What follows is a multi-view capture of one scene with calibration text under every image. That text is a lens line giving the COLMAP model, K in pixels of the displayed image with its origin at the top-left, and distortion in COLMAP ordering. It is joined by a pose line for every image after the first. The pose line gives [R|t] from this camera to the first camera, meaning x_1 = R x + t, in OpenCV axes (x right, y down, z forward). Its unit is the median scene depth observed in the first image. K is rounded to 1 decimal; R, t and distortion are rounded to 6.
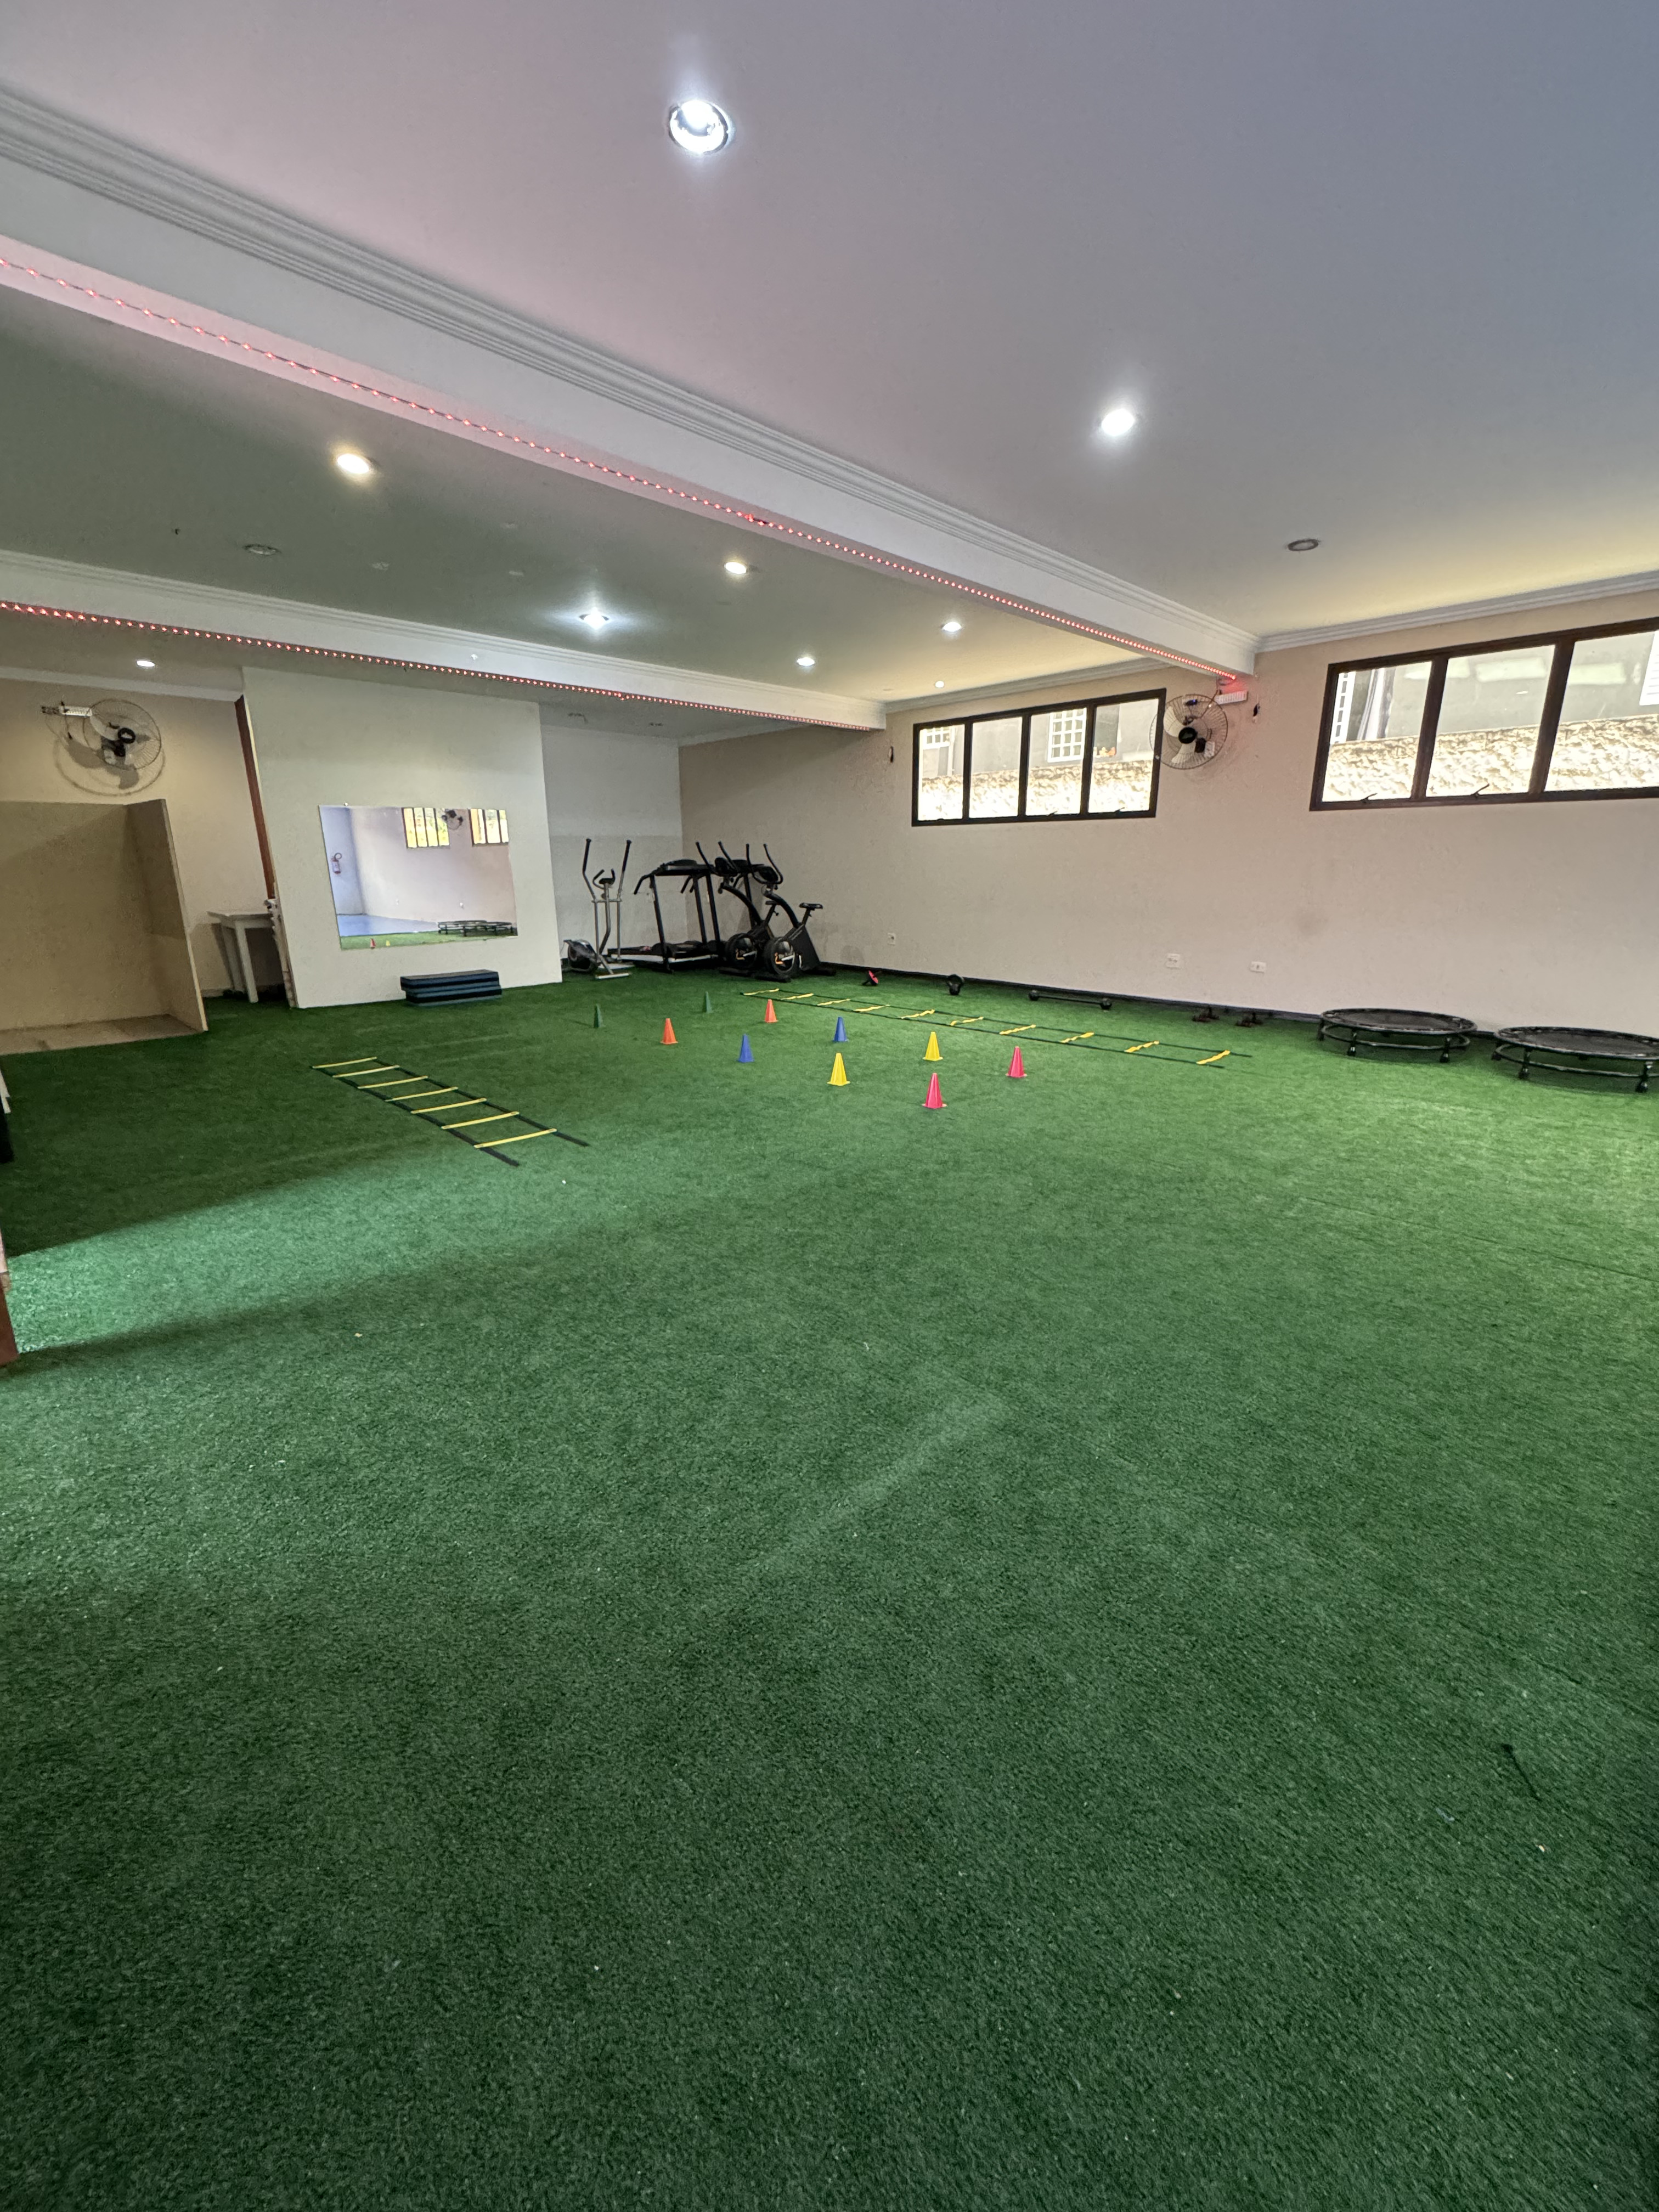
lens RADIAL K [[886.6, 0, 829.5], [0, 886.6, 1106.0], [0, 0, 1]] dist [-0.001767, -0.000146]
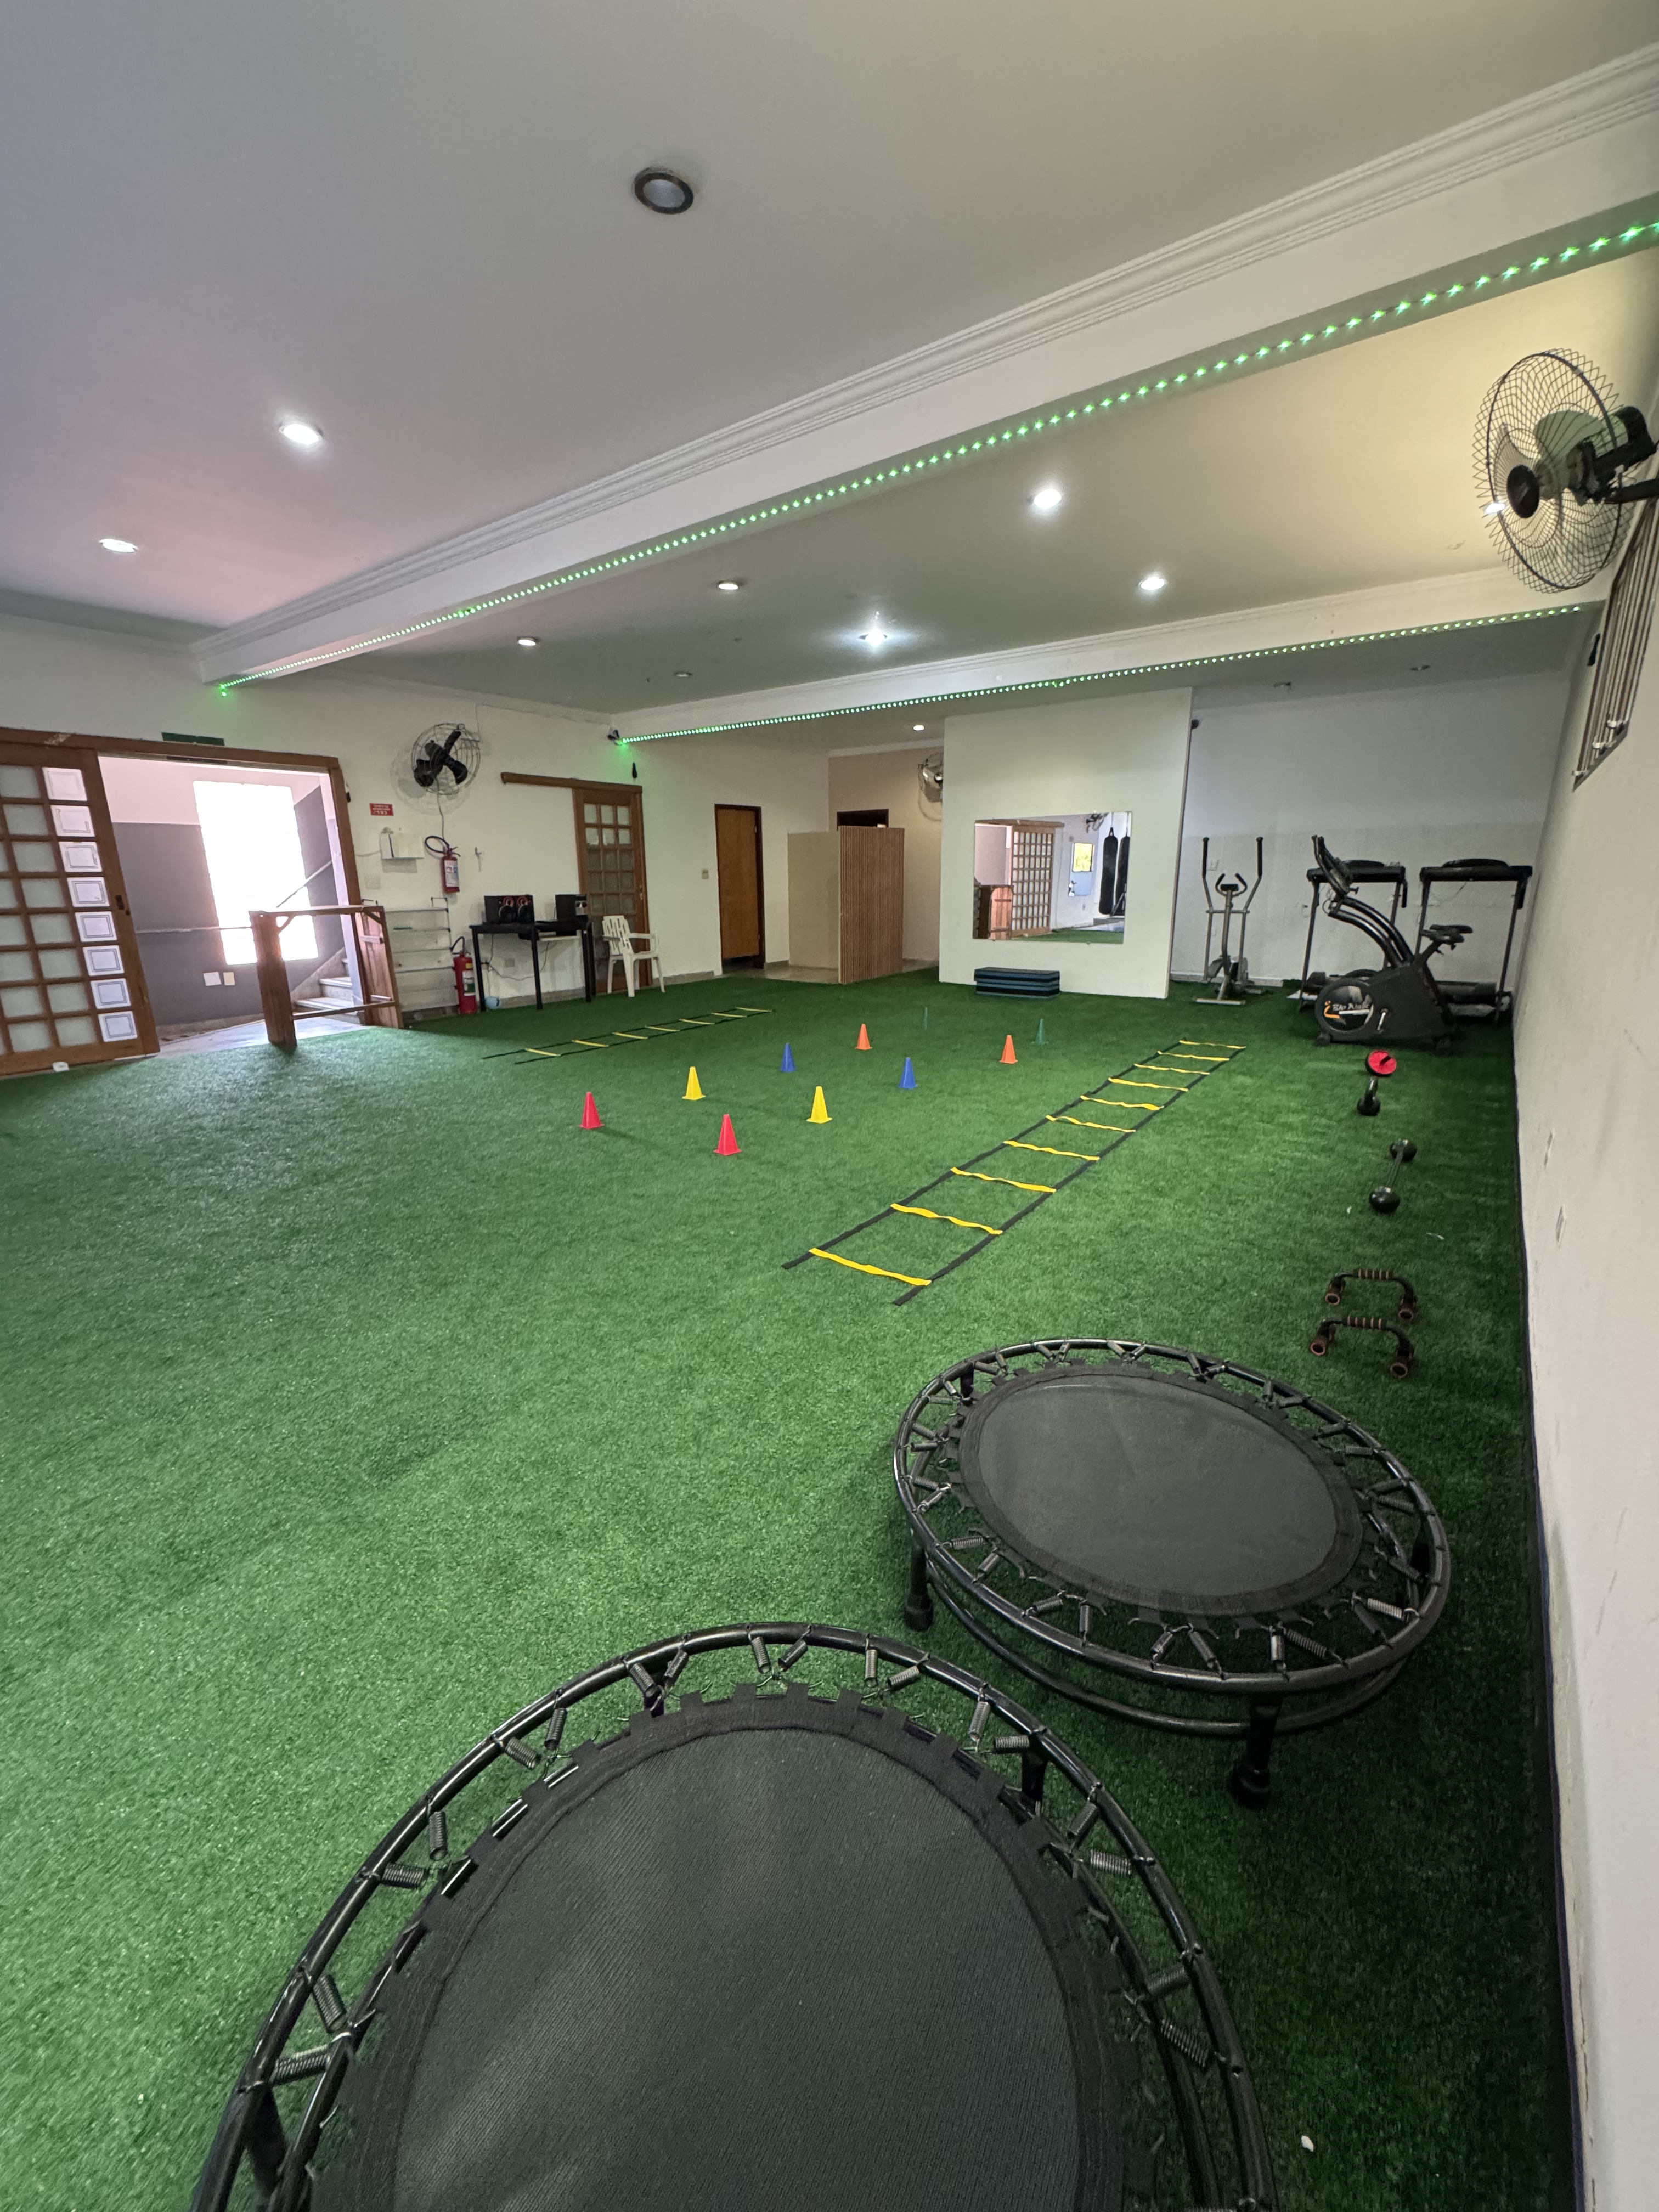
lens RADIAL K [[886.6, 0, 829.5], [0, 886.6, 1106.0], [0, 0, 1]] dist [-0.001767, -0.000146]
pose [[0.161966, 0.254467, -0.953422, 0.564792], [-0.252647, 0.944669, 0.209212, -0.150812], [0.953906, 0.206994, 0.217295, 0.544577]]
